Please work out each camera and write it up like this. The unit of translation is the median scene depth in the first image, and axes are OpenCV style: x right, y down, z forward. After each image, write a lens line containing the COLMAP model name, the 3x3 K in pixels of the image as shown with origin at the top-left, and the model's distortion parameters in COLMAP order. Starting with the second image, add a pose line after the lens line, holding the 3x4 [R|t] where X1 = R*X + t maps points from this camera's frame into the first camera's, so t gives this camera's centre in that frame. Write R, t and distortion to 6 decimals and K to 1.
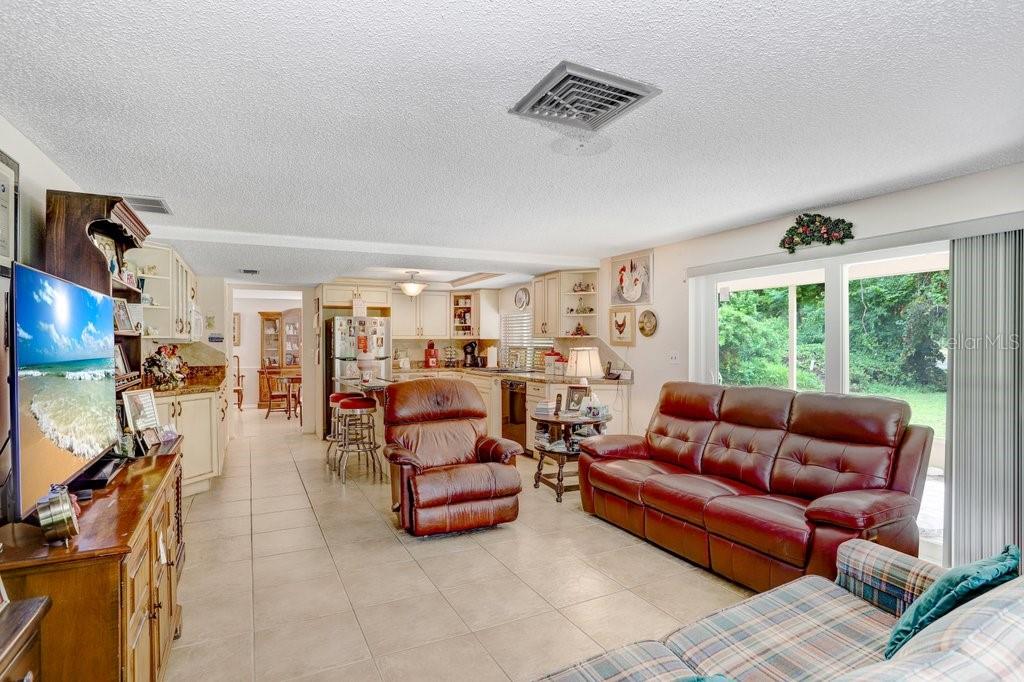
lens RADIAL K [[512.5, 0, 529.3], [0, 512.5, 342.8], [0, 0, 1]] dist [-0.015319, 0.001027]
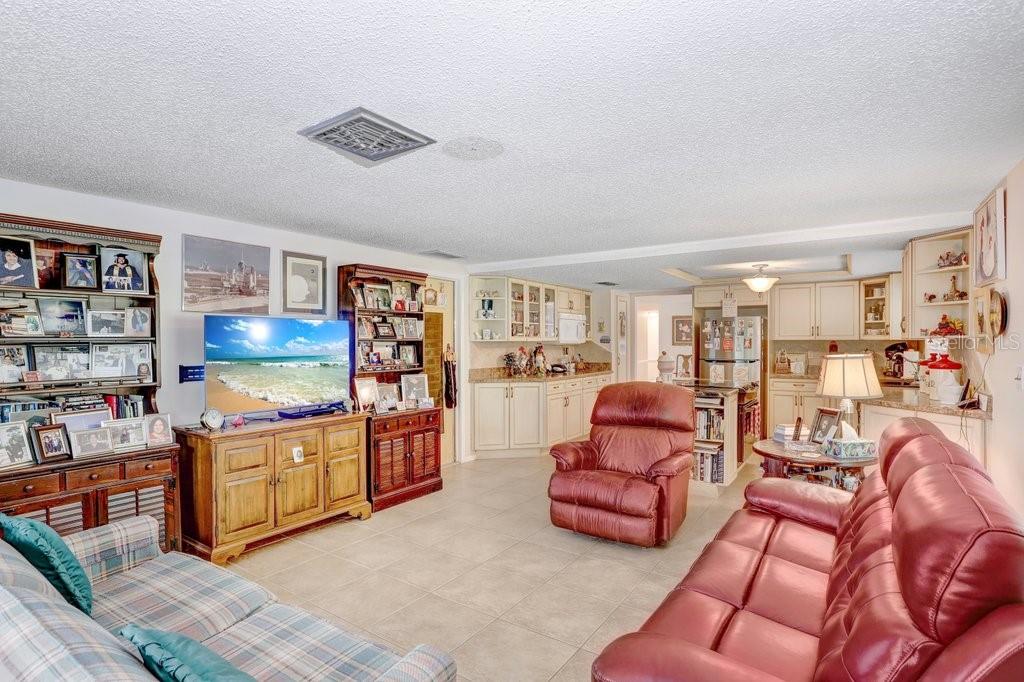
lens RADIAL K [[512.5, 0, 510.5], [0, 512.5, 345.0], [0, 0, 1]] dist [-0.015319, 0.001027]
pose [[0.501129, 0.007502, -0.865340, 0.320993], [-0.001675, 0.999969, 0.007699, -0.005678], [0.865371, -0.002409, 0.501126, 0.181553]]
